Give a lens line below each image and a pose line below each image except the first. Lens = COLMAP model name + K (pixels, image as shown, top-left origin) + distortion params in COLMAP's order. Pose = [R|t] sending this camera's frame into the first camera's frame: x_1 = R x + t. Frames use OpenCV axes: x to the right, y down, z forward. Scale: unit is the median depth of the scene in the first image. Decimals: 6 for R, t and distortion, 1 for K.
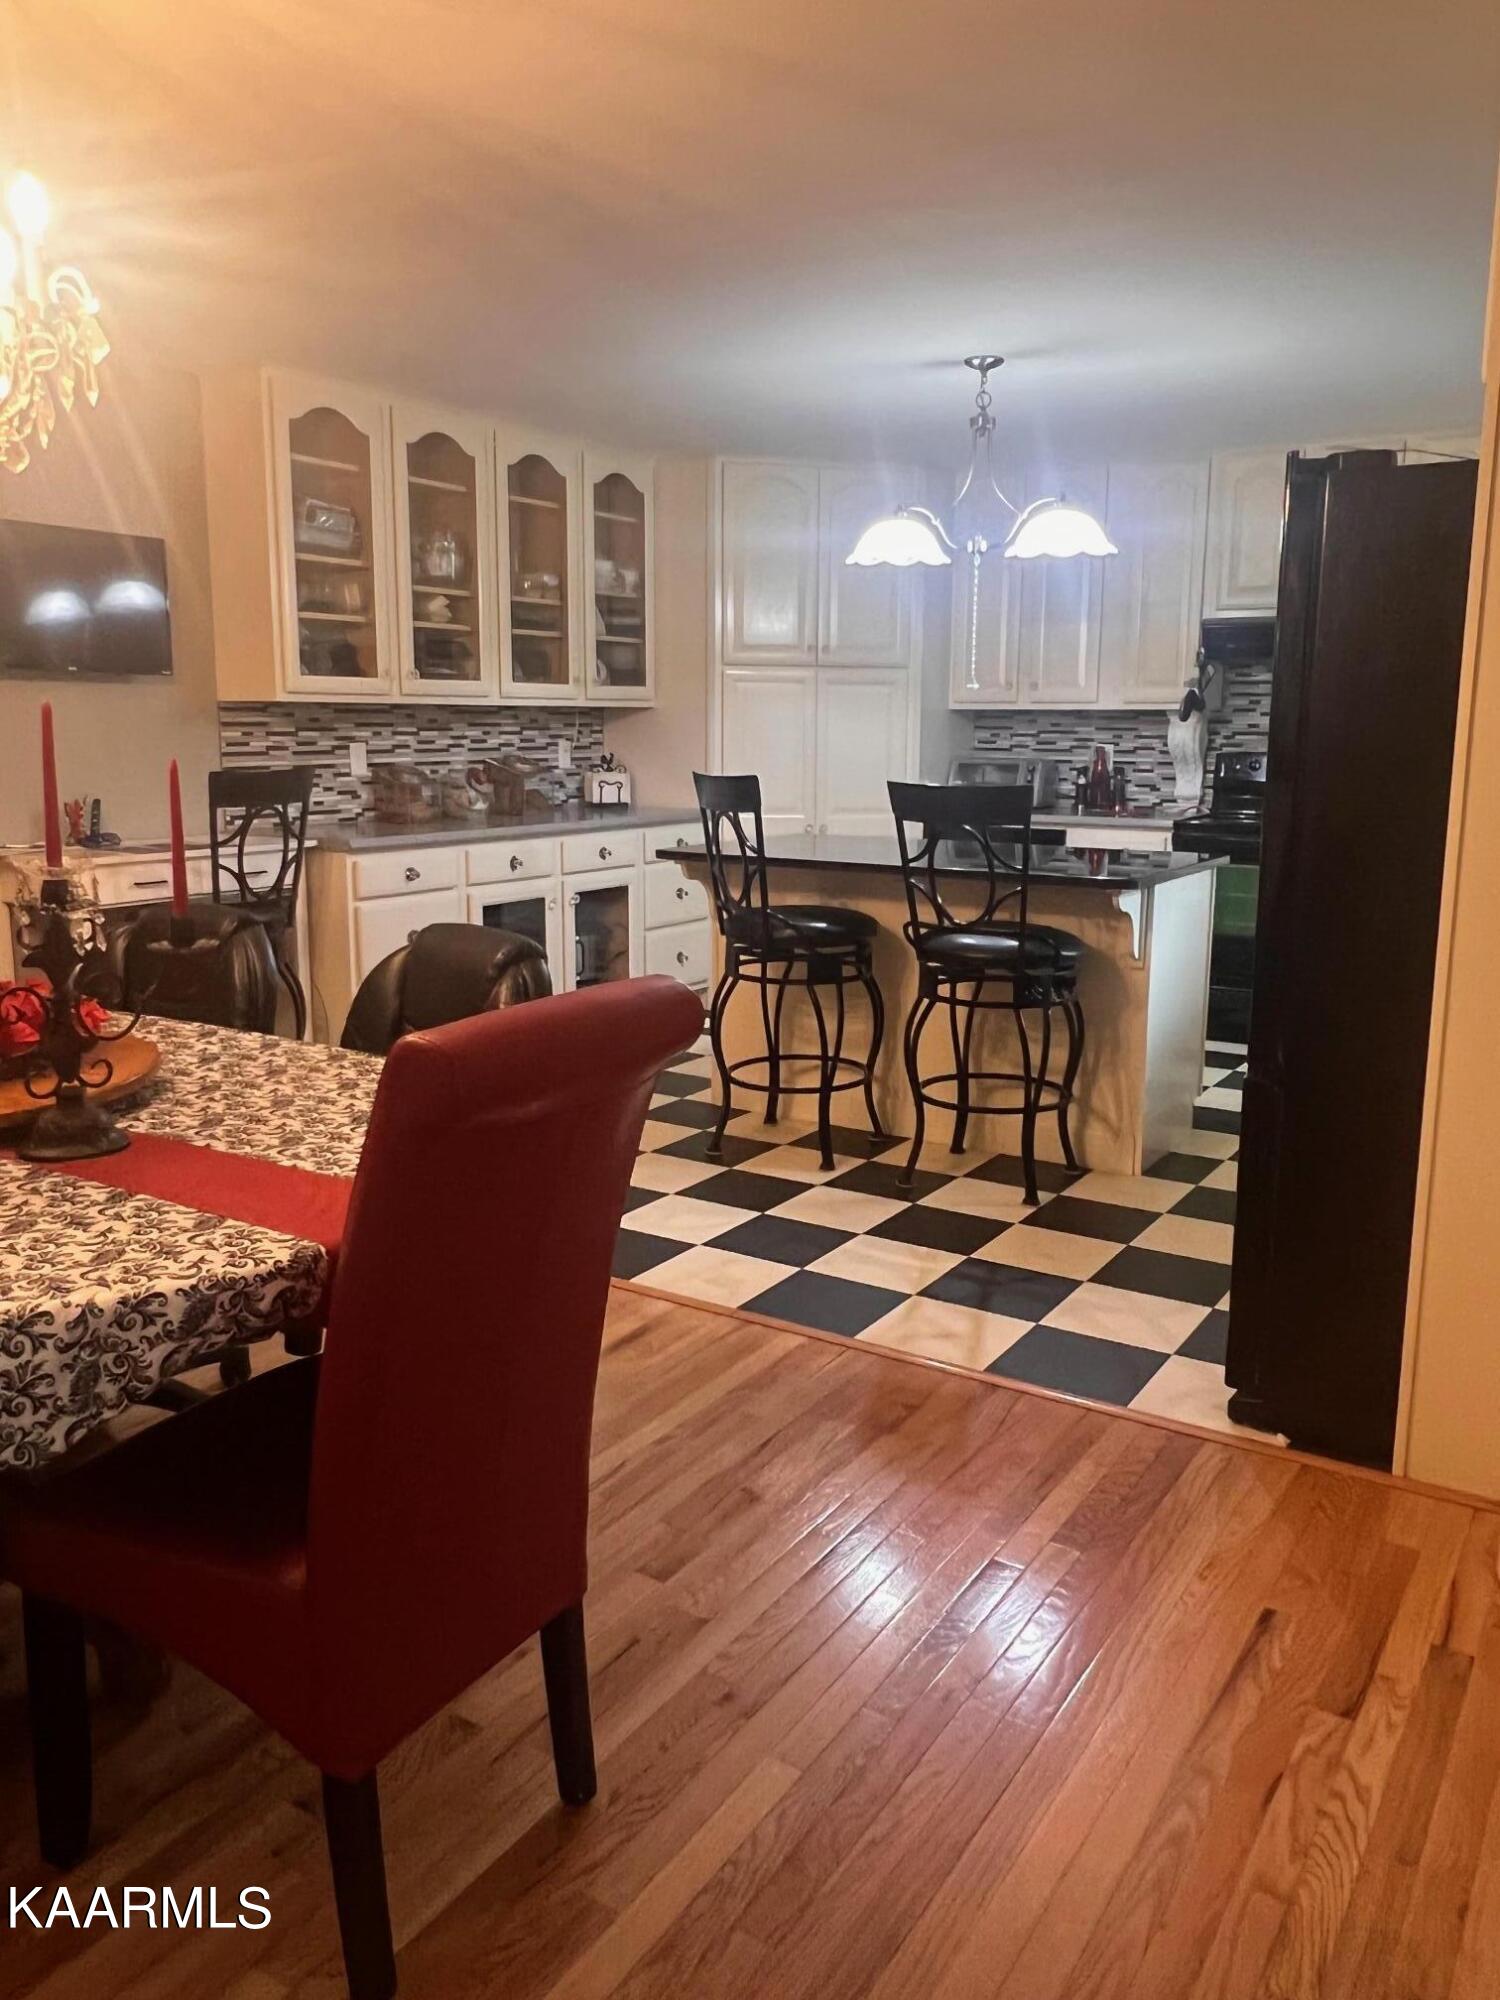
lens RADIAL K [[1507.3, 0, 750.0], [0, 1507.3, 1000.7], [0, 0, 1]] dist [-0.017417, -0.004831]
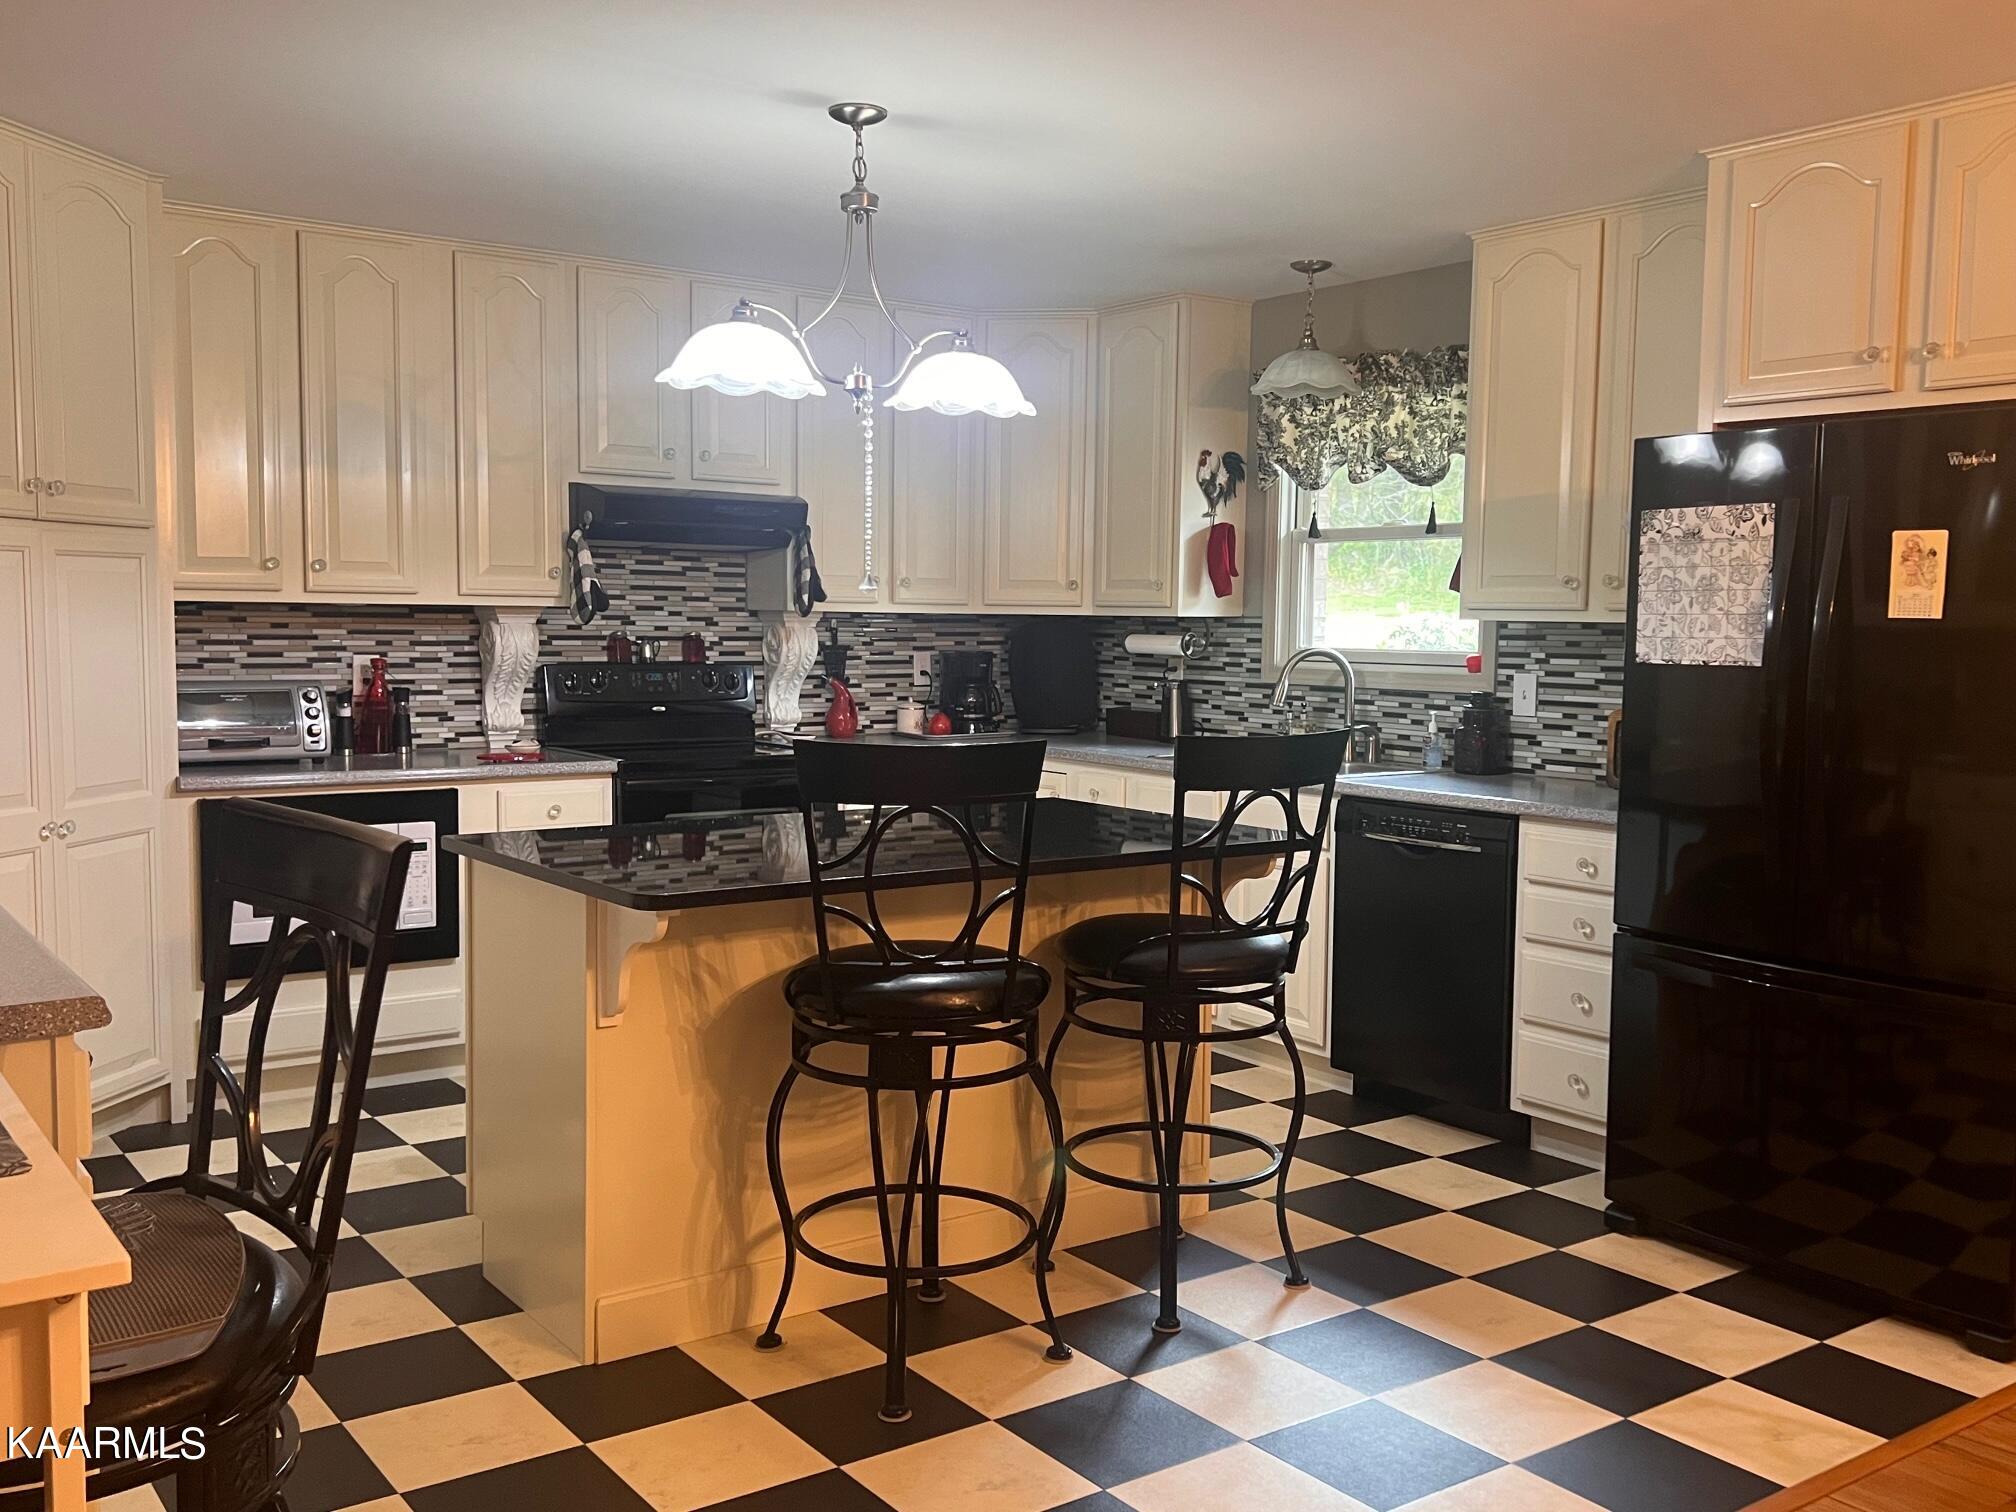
lens RADIAL K [[1814.9, 0, 1005.7], [0, 1814.9, 770.2], [0, 0, 1]] dist [0.045747, -0.026222]
pose [[0.366456, -0.080326, 0.926962, -0.517231], [0.158210, 0.987138, 0.022995, -0.120400], [-0.916886, 0.138228, 0.374451, 0.572094]]
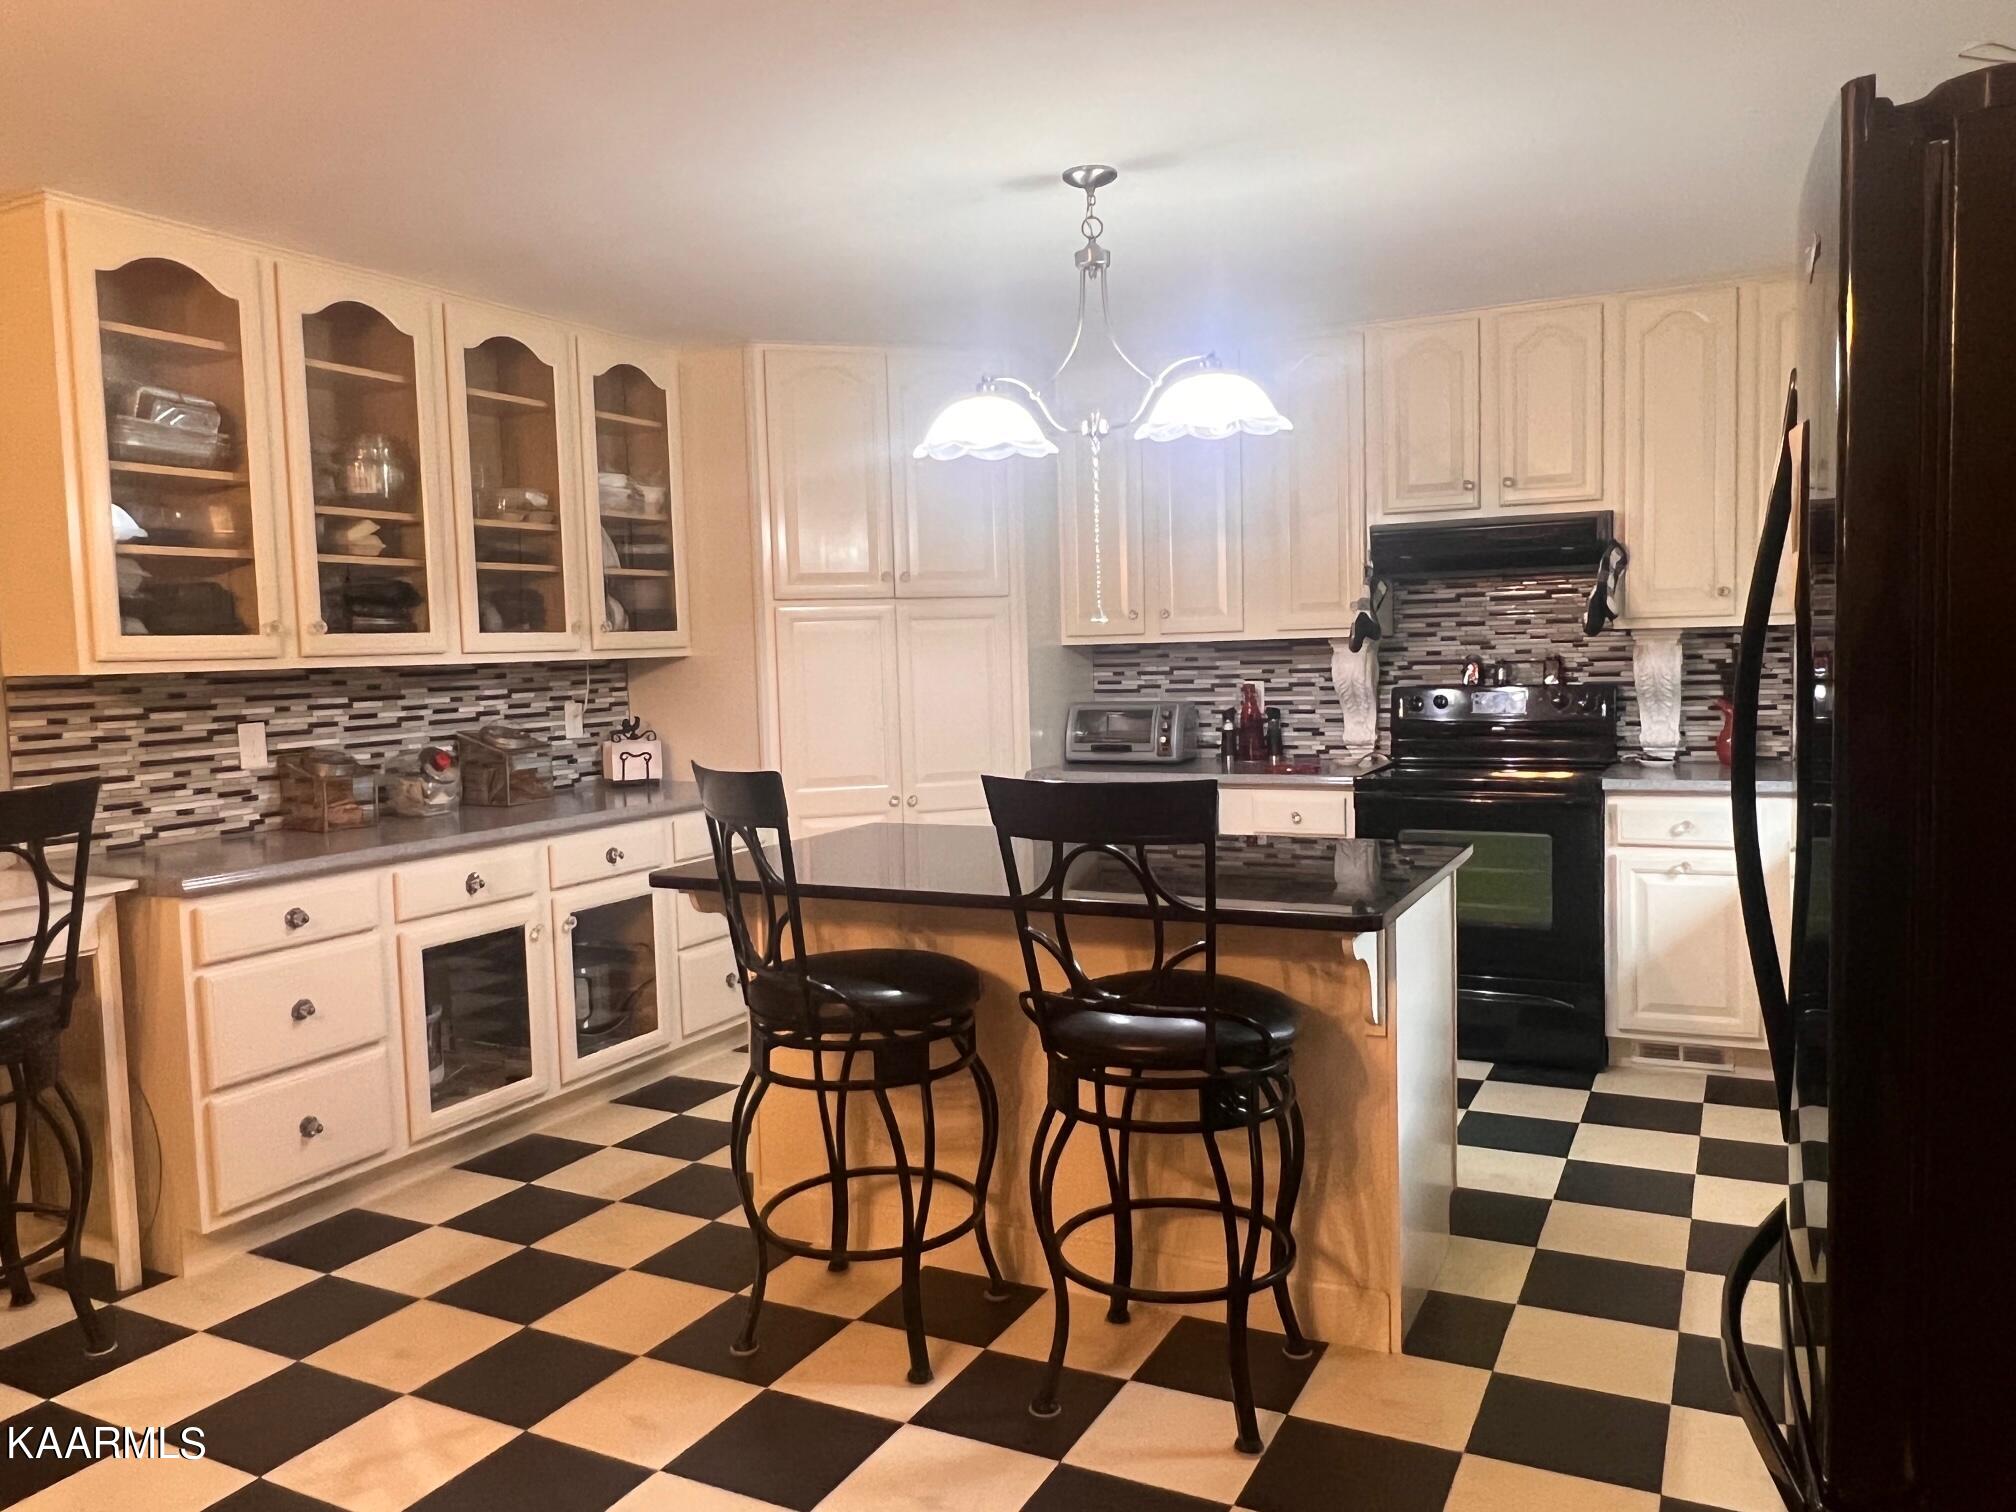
lens RADIAL K [[1468.2, 0, 1010.5], [0, 1468.2, 757.1], [0, 0, 1]] dist [-0.008917, 0.004190]
pose [[0.994423, -0.041689, 0.096874, 0.032765], [0.052065, 0.992877, -0.107170, -0.064884], [-0.091717, 0.111616, 0.989510, 0.290108]]
